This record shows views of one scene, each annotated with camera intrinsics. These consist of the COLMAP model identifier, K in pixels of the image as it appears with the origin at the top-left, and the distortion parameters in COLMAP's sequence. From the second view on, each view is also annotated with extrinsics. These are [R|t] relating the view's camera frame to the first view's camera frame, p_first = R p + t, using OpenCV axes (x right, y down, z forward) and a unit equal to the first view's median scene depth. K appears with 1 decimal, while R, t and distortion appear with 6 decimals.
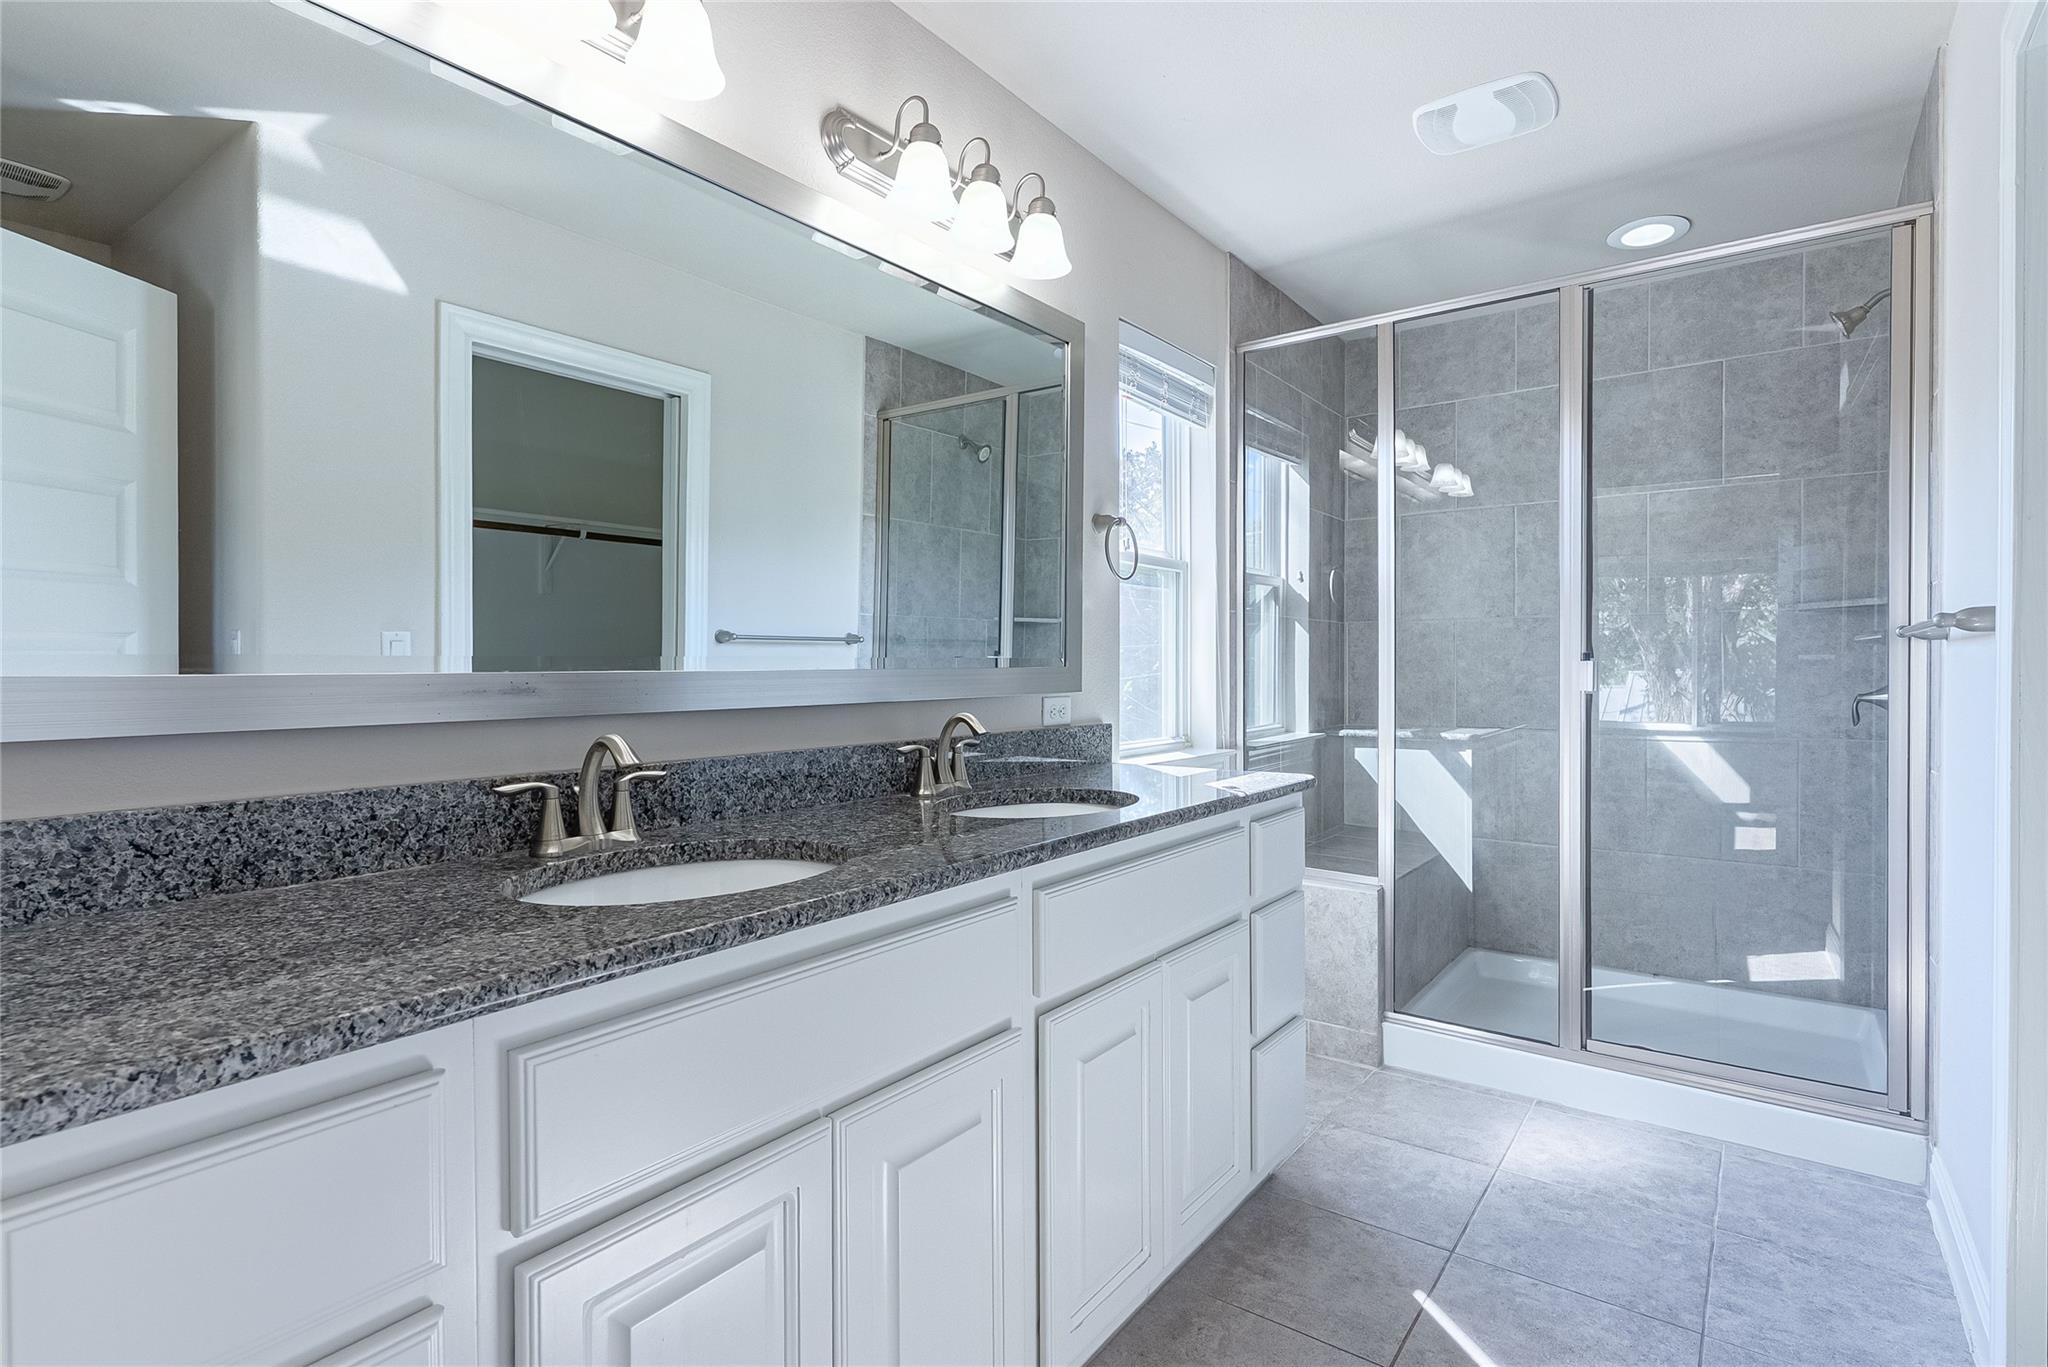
lens RADIAL K [[987.9, 0, 1024.7], [0, 987.9, 672.0], [0, 0, 1]] dist [0.001166, -0.000250]
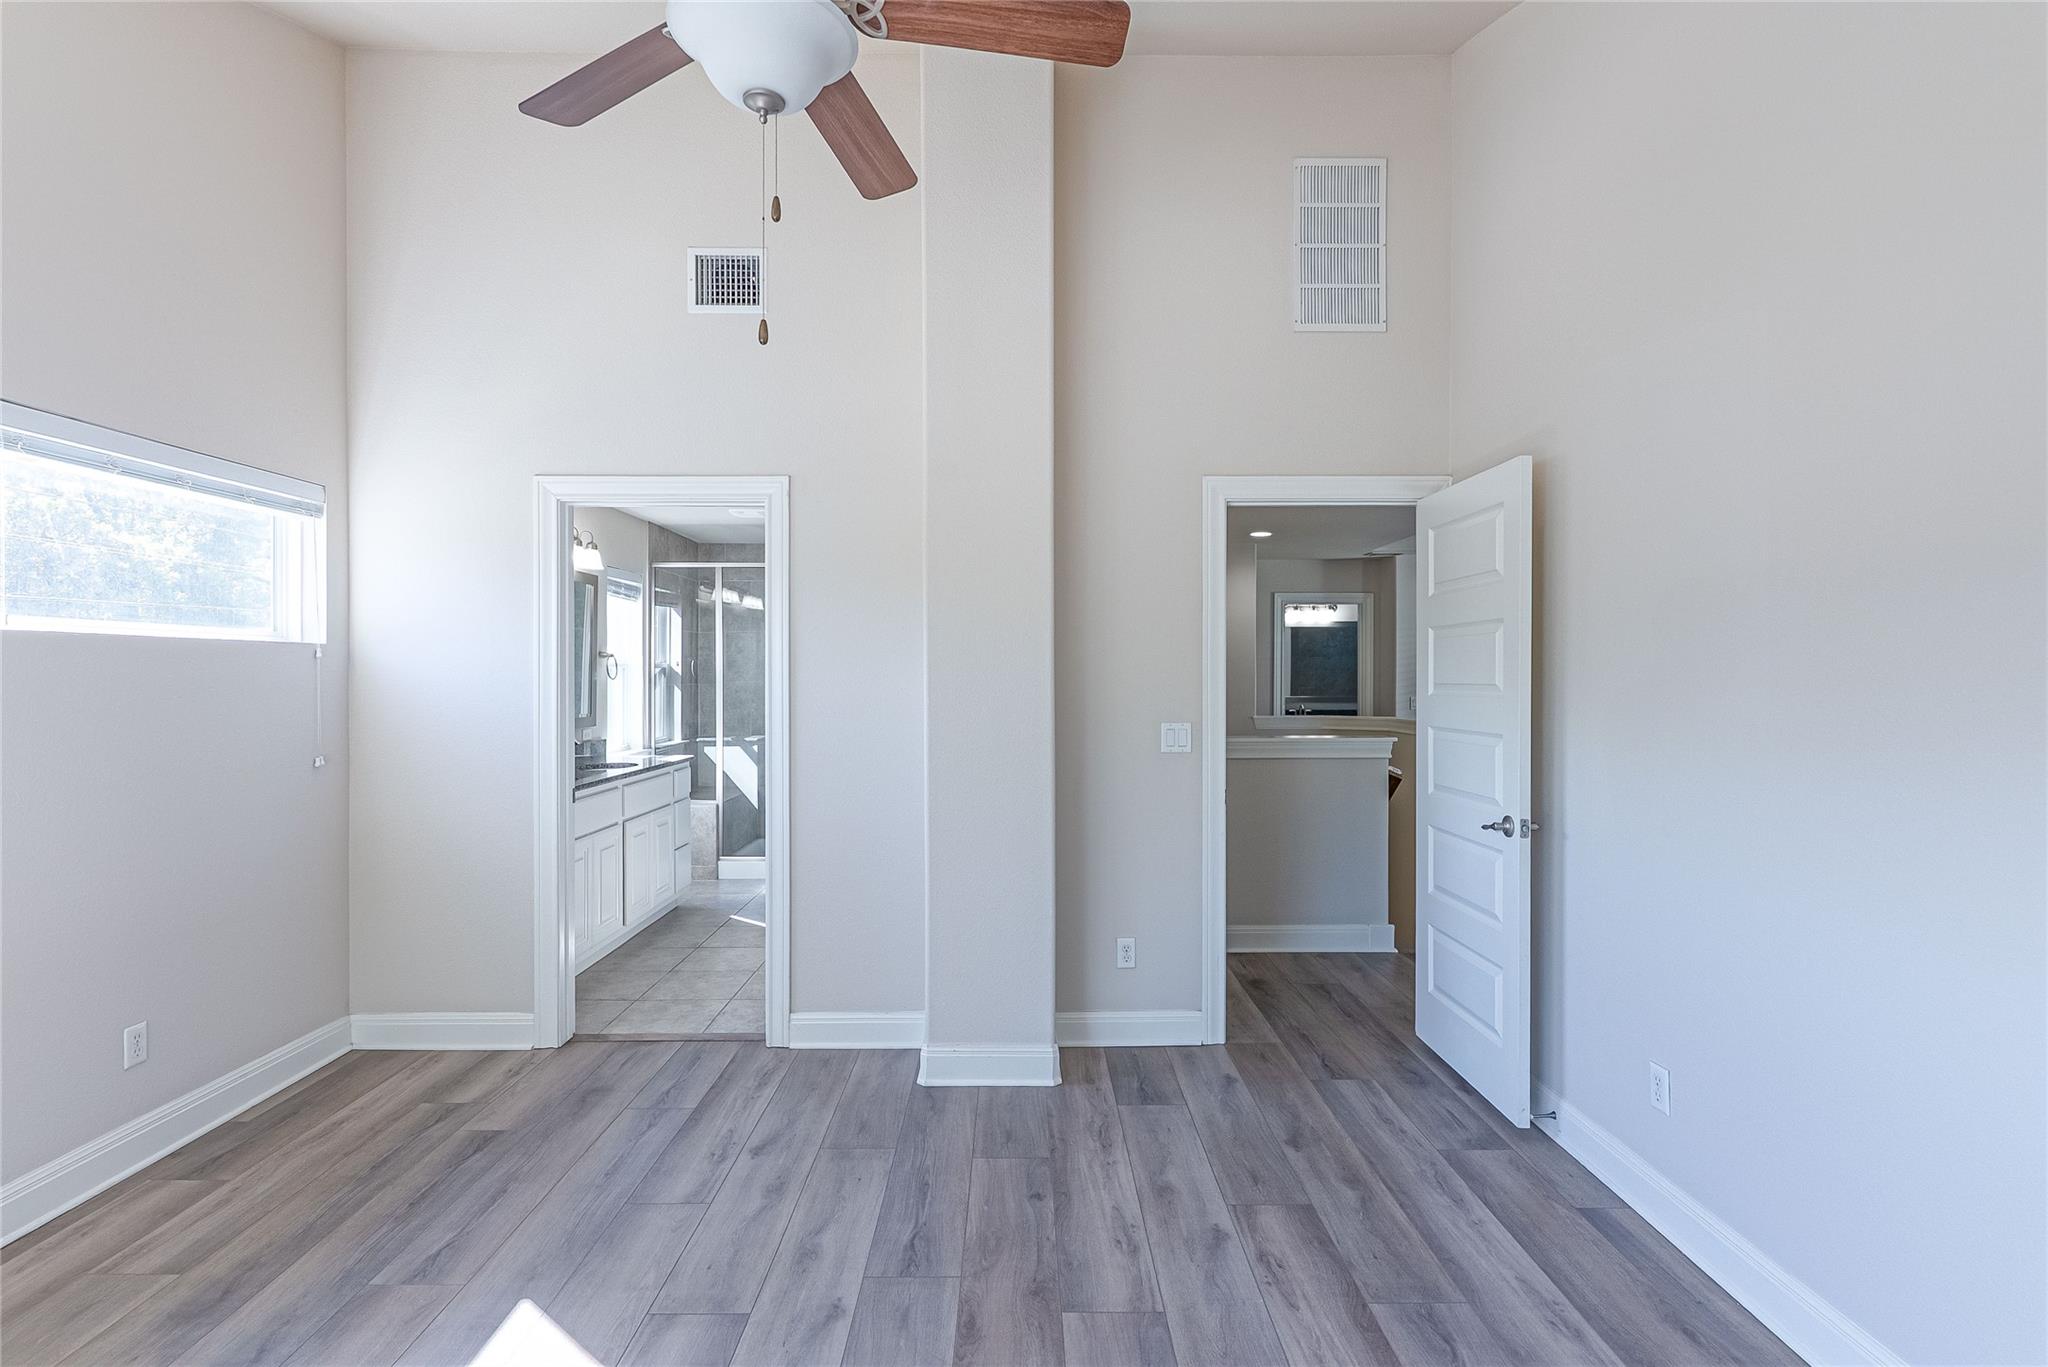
lens RADIAL K [[987.9, 0, 1024.7], [0, 987.9, 672.0], [0, 0, 1]] dist [0.001166, -0.000250]
pose [[0.795886, 0.001149, 0.605445, -0.414660], [0.005251, 0.999947, -0.008800, -0.063211], [-0.605423, 0.010183, 0.795839, -1.134595]]
